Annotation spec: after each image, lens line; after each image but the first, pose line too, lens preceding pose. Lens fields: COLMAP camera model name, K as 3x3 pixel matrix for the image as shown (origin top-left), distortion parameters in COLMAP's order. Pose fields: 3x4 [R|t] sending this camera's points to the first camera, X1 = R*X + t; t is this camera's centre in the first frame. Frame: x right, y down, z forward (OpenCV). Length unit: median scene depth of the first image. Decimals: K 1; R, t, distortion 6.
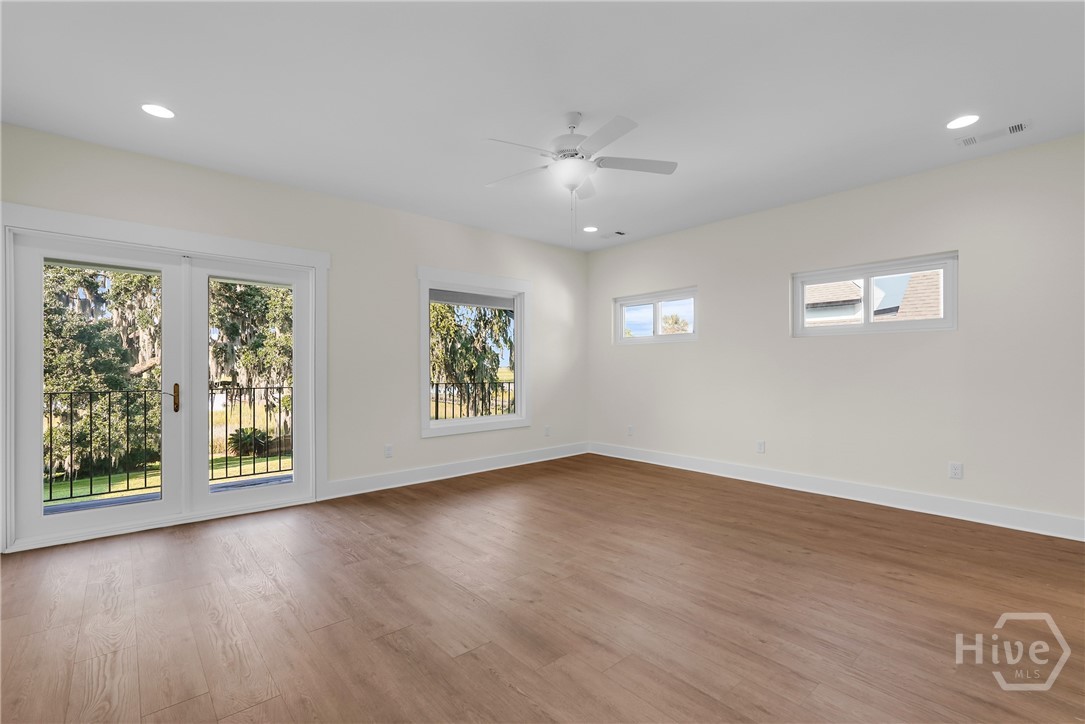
lens RADIAL K [[495.1, 0, 543.7], [0, 495.1, 366.6], [0, 0, 1]] dist [0.001234, 0.000564]
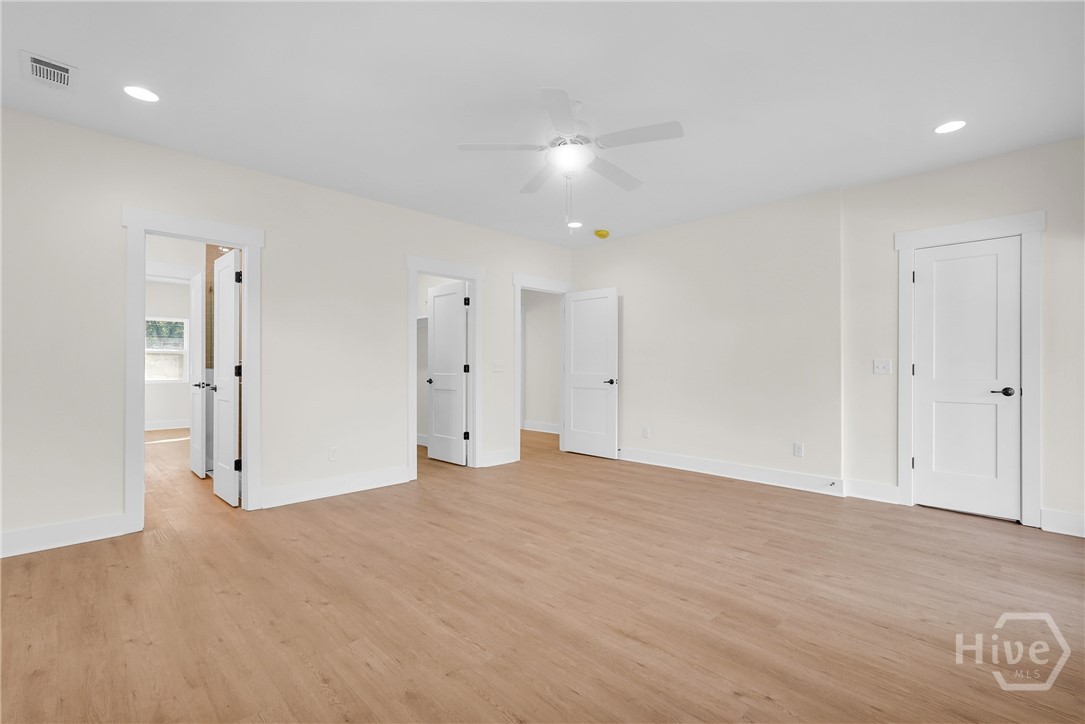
lens RADIAL K [[484.8, 0, 544.6], [0, 484.8, 363.7], [0, 0, 1]] dist [0.001775, 0.000852]
pose [[-0.997831, 0.000384, -0.065827, 0.174264], [0.000480, 0.999999, -0.001438, 0.002024], [0.065827, -0.001467, -0.997830, 1.997354]]
